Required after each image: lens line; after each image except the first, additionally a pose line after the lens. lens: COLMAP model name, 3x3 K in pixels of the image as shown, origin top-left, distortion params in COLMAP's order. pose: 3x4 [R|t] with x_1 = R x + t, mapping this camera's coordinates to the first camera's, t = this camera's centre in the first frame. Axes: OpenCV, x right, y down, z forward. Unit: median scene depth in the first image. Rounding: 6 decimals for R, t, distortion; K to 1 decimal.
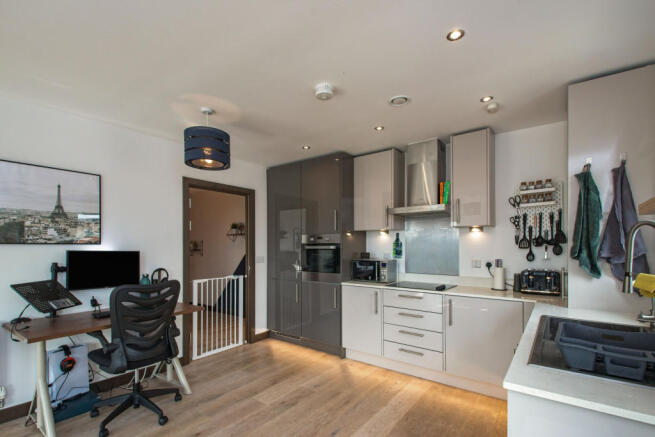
lens RADIAL K [[307.8, 0, 317.3], [0, 307.8, 246.7], [0, 0, 1]] dist [0.053037, -0.030579]
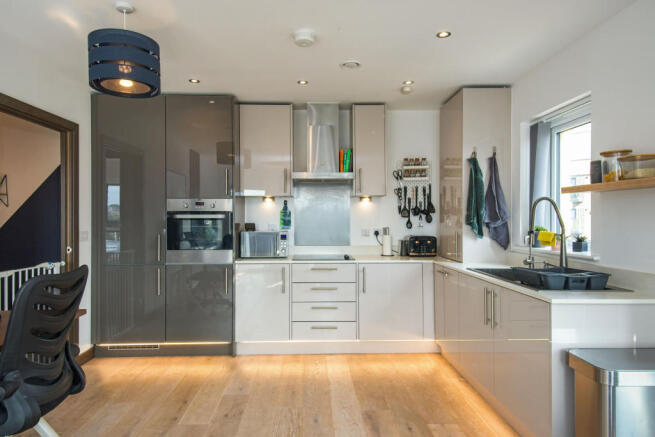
lens RADIAL K [[413.7, 0, 320.6], [0, 413.7, 219.7], [0, 0, 1]] dist [0.031285, -0.001434]
pose [[0.772688, -0.000531, 0.634786, -0.519729], [0.001071, 0.999999, -0.000467, 0.014118], [-0.634785, 0.001041, 0.772688, 0.046200]]
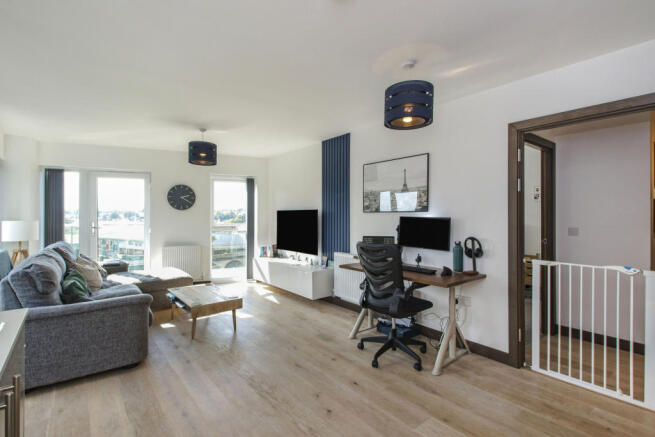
lens RADIAL K [[305.1, 0, 318.0], [0, 305.1, 217.2], [0, 0, 1]] dist [0.054322, -0.029676]
pose [[-0.237149, 0.002927, -0.971469, 0.521467], [-0.005026, 0.999978, 0.004239, 0.010128], [0.971460, 0.005888, -0.237130, 0.839068]]
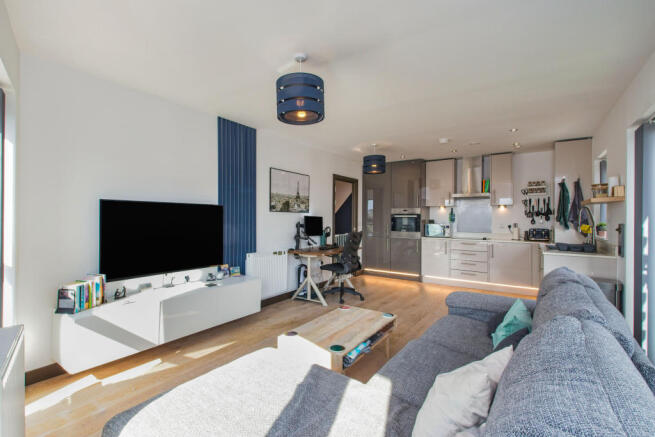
lens RADIAL K [[305.1, 0, 318.0], [0, 305.1, 217.2], [0, 0, 1]] dist [0.054322, -0.029676]
pose [[0.998352, 0.009843, 0.056530, -0.709740], [-0.009579, 0.999942, -0.004949, 0.026083], [-0.056575, 0.004399, 0.998389, -0.784829]]
